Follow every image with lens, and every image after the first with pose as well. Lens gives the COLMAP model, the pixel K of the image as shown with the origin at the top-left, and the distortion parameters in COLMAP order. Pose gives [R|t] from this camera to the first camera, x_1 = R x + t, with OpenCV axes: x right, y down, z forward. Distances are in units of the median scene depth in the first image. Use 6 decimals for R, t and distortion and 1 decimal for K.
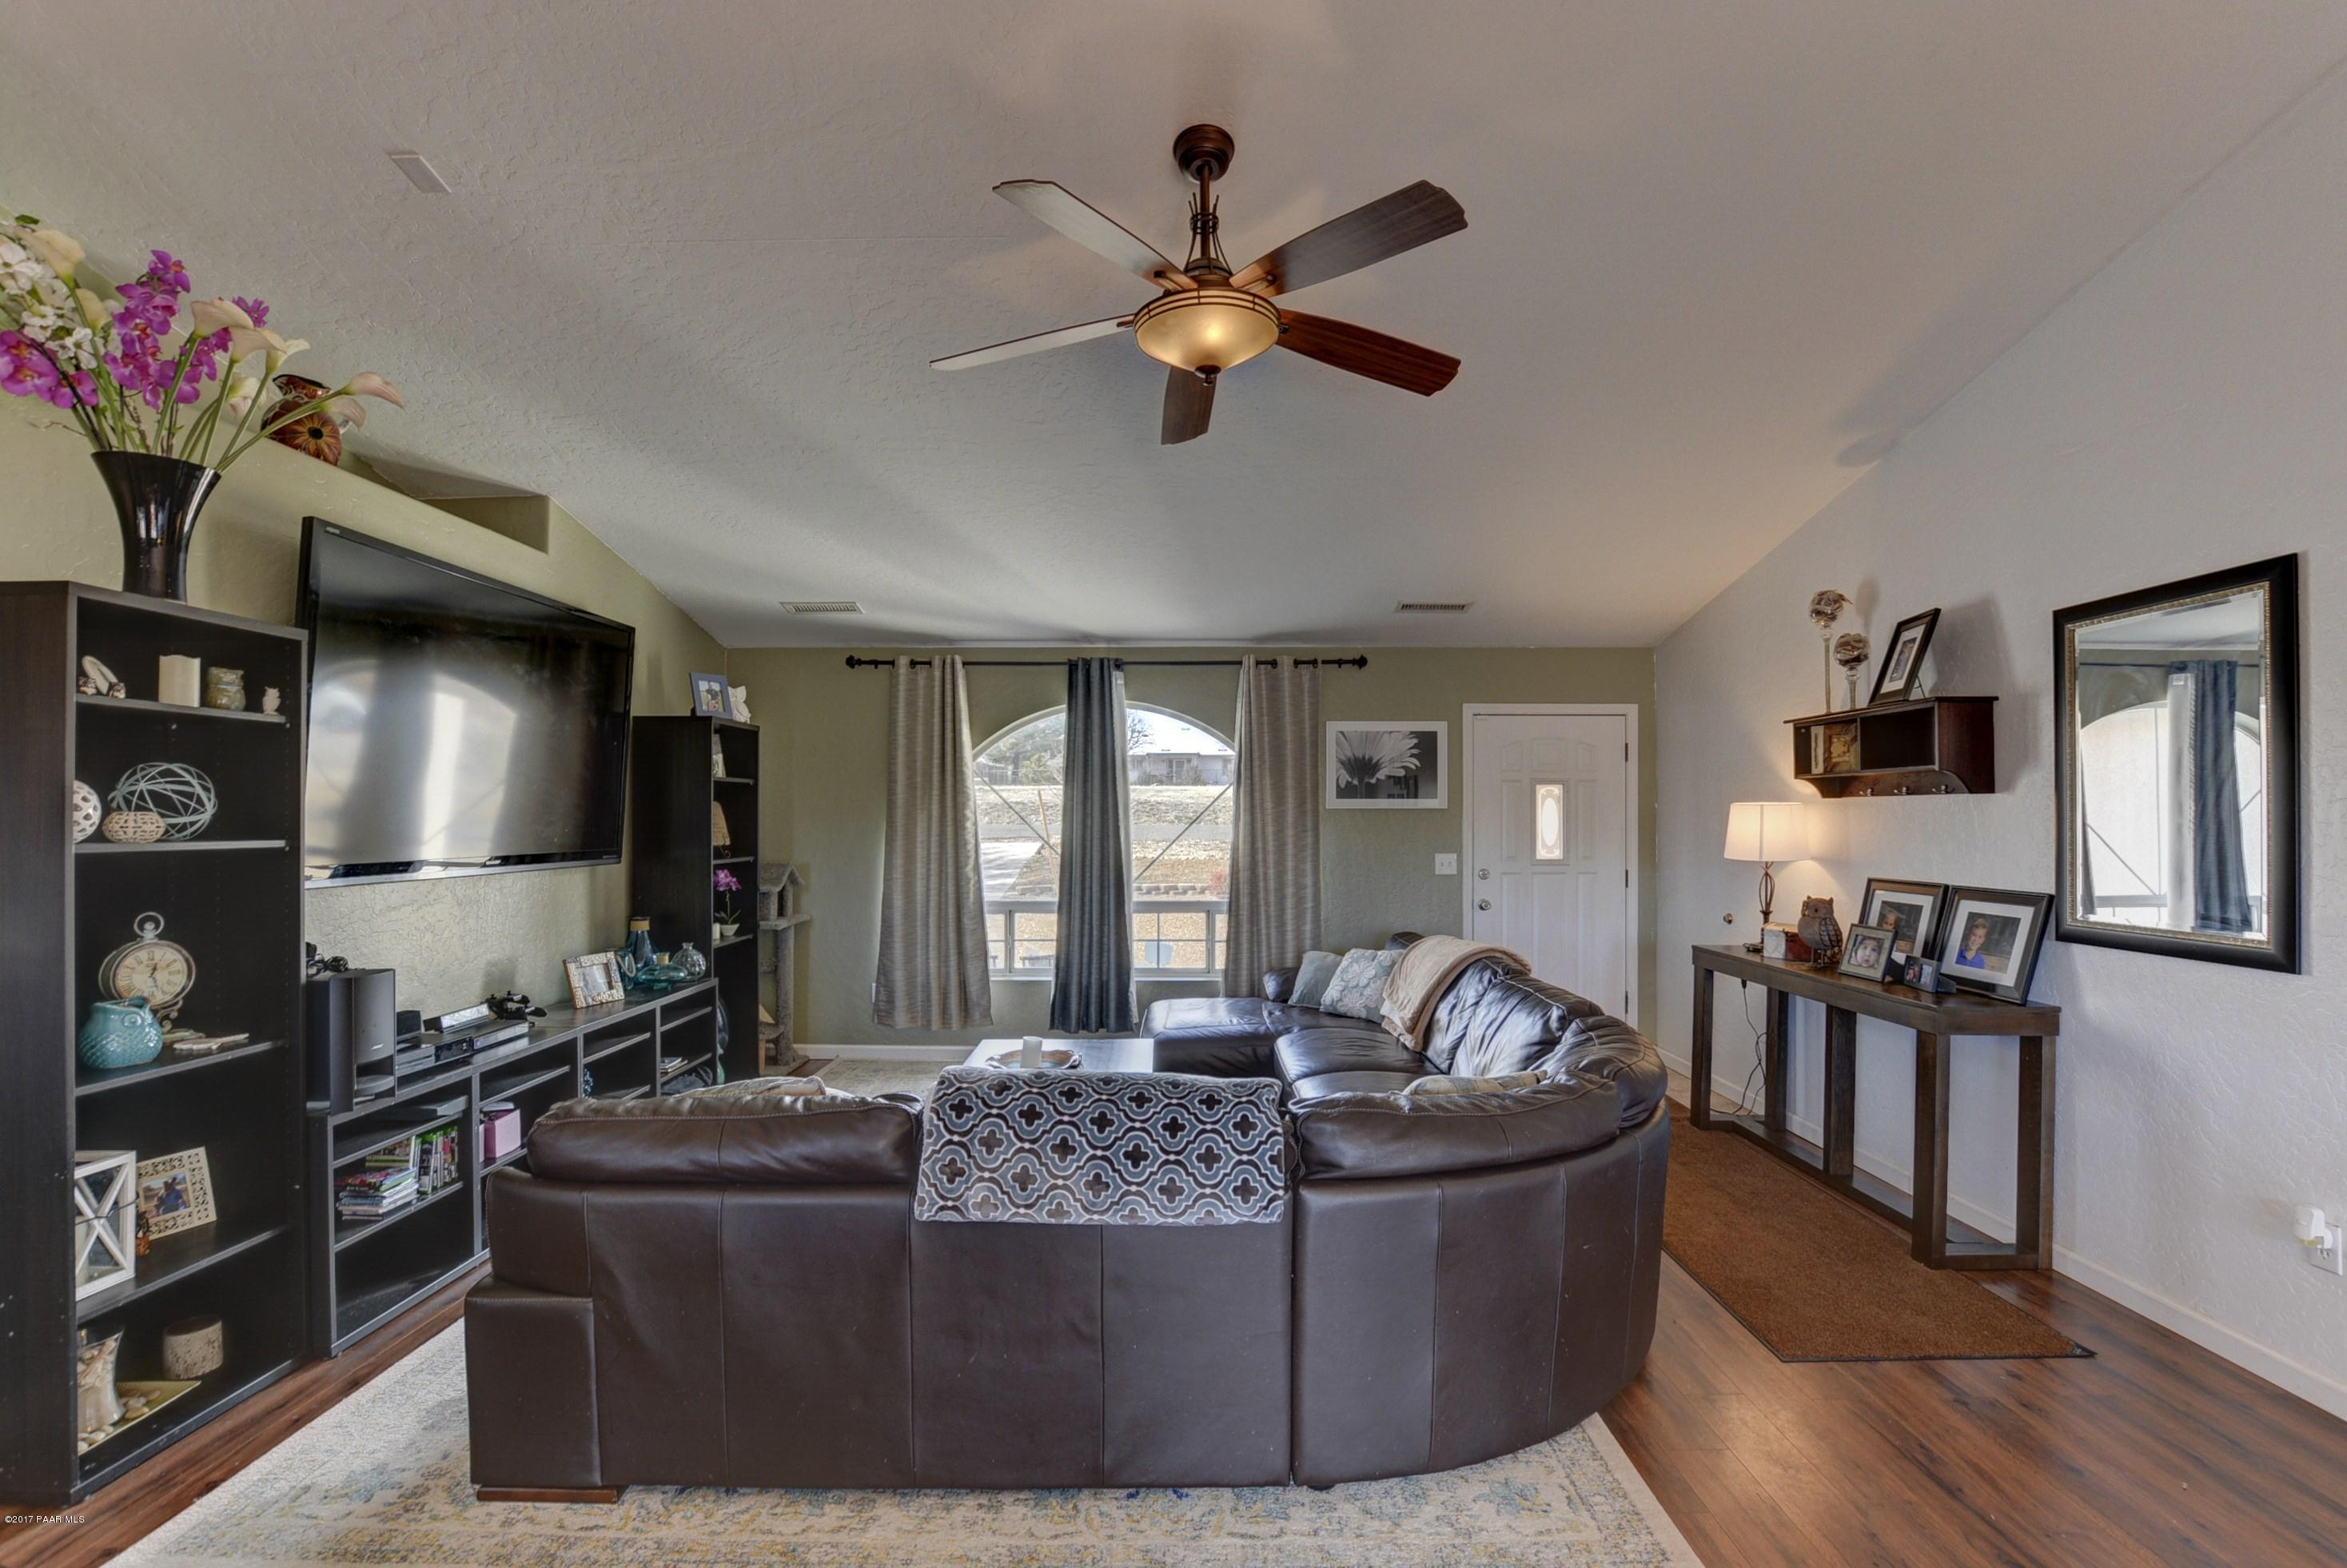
lens RADIAL K [[1037.2, 0, 1156.1], [0, 1037.2, 807.1], [0, 0, 1]] dist [-0.029355, 0.004741]
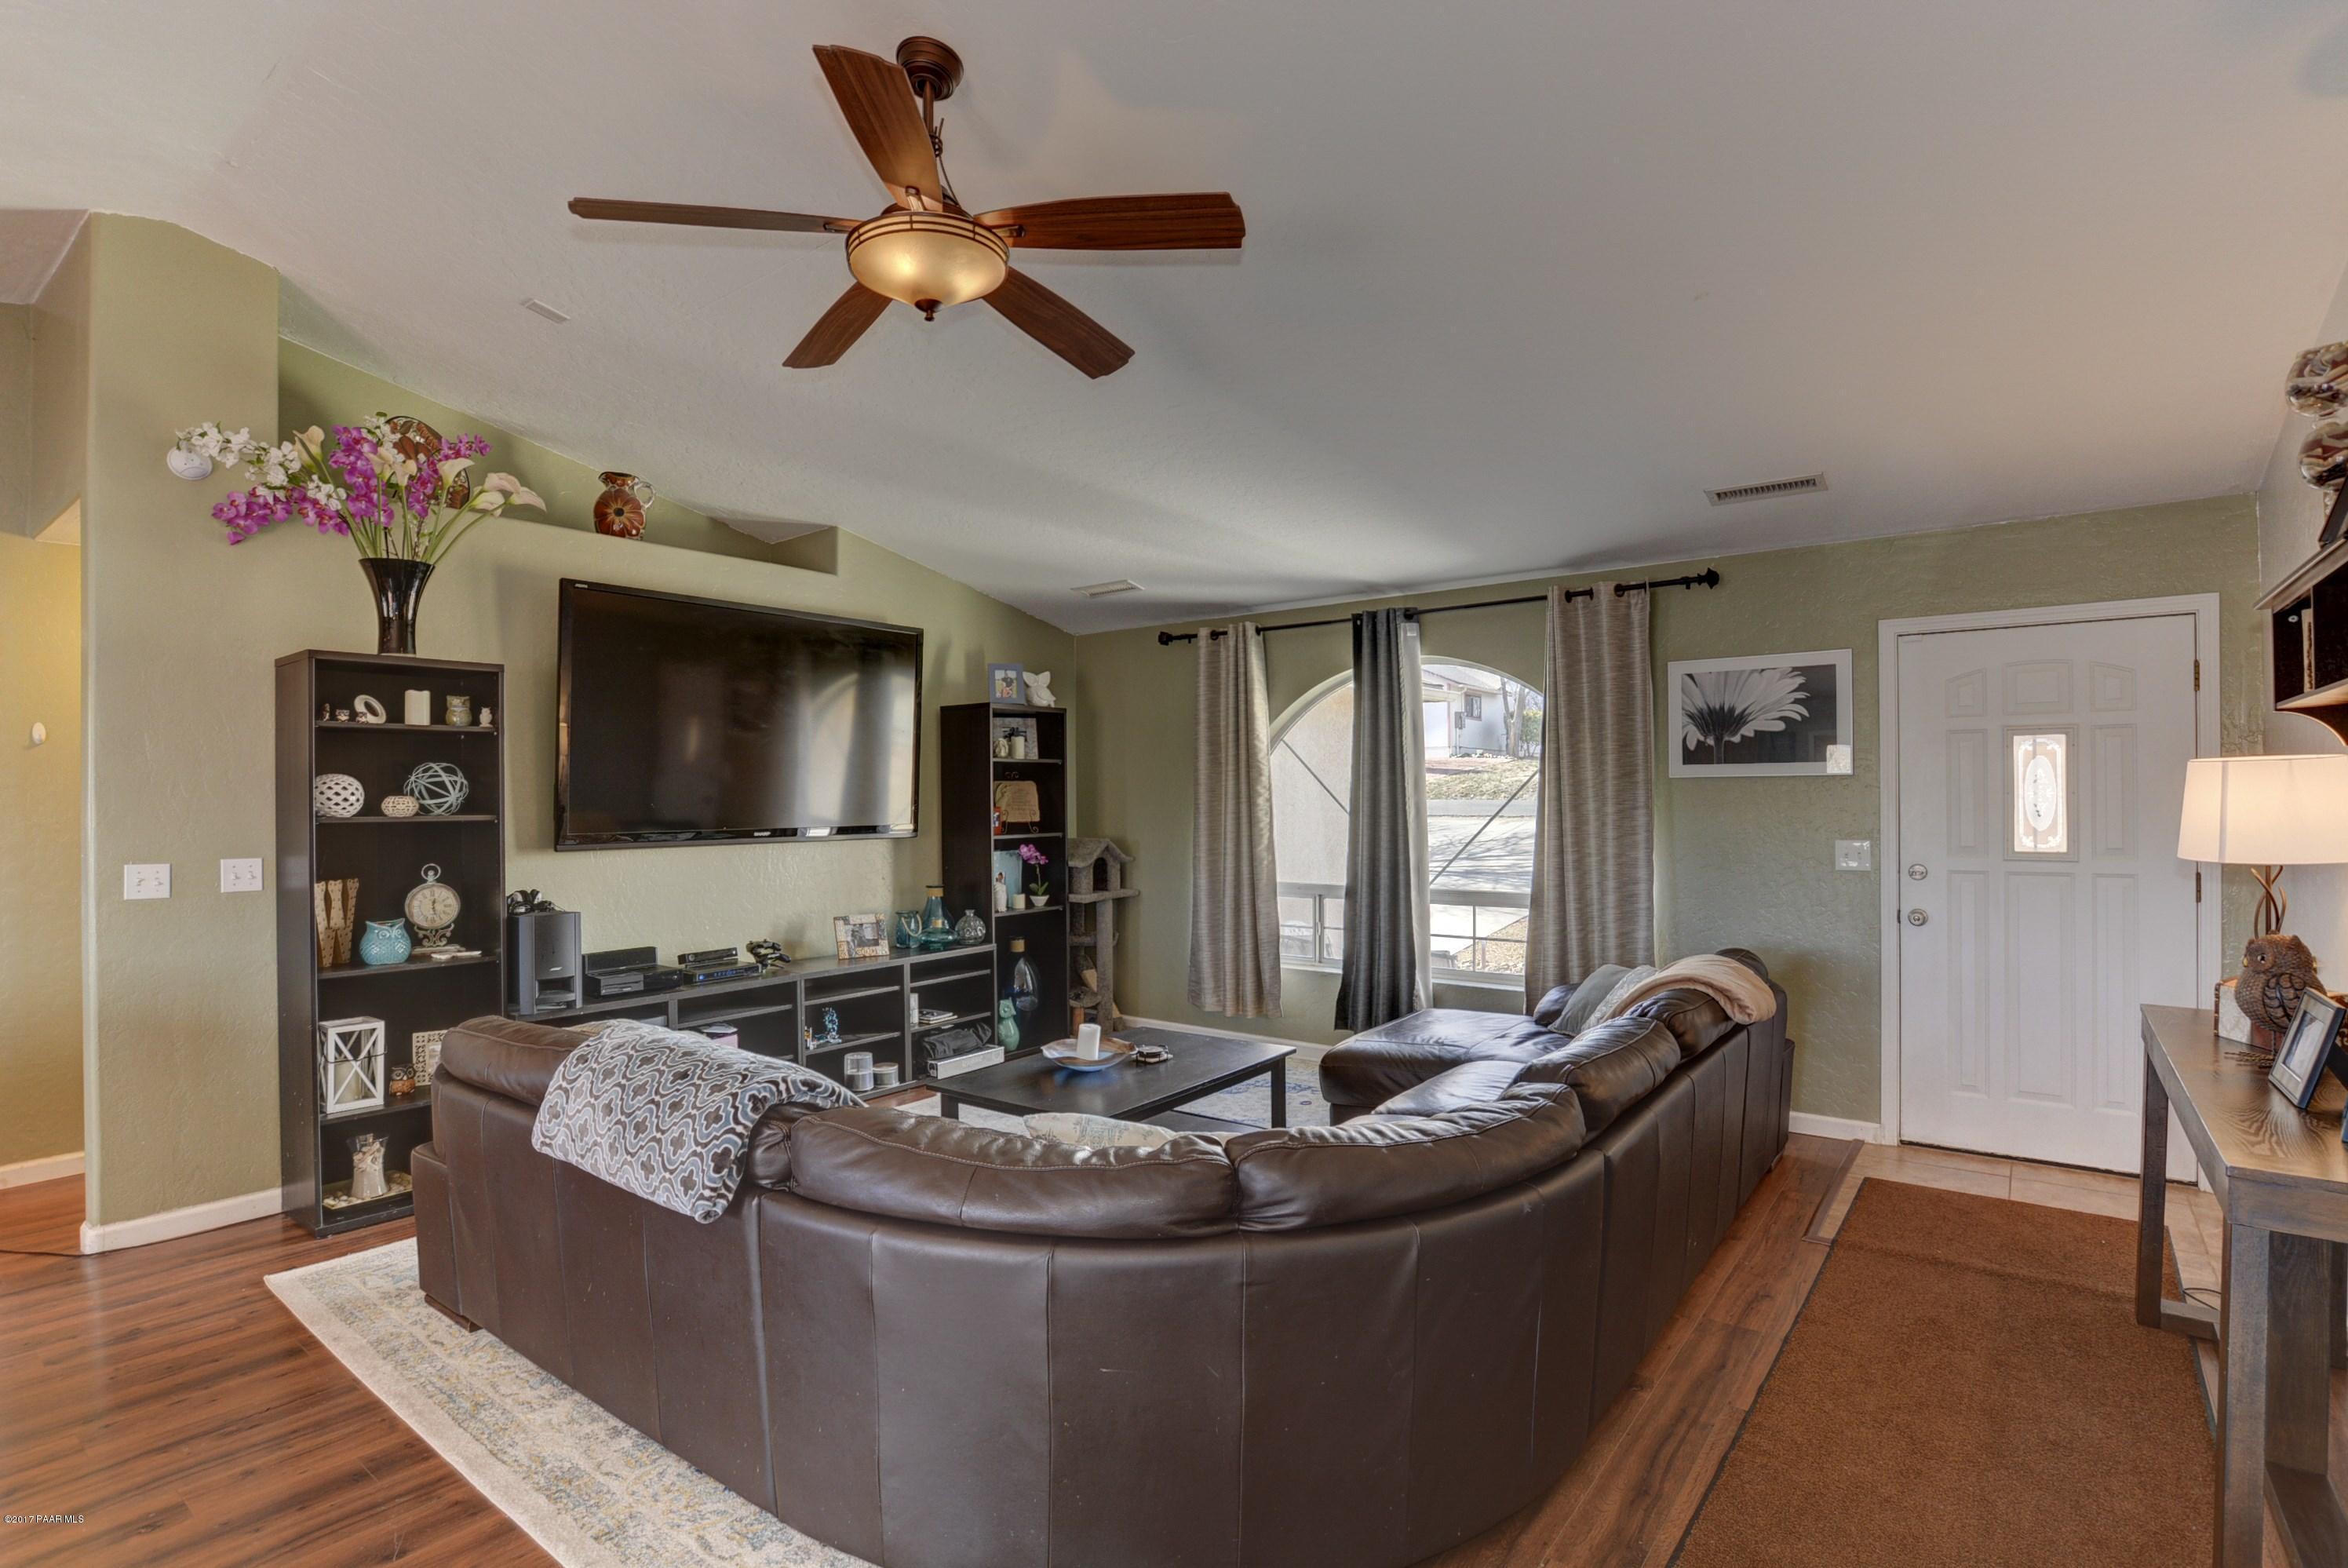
lens RADIAL K [[1096.3, 0, 1152.7], [0, 1096.3, 796.1], [0, 0, 1]] dist [-0.028436, 0.002990]
pose [[0.808006, -0.006819, -0.589135, 0.330706], [0.013932, 0.999875, 0.007534, 0.003192], [0.589010, -0.014295, 0.807999, 0.141982]]
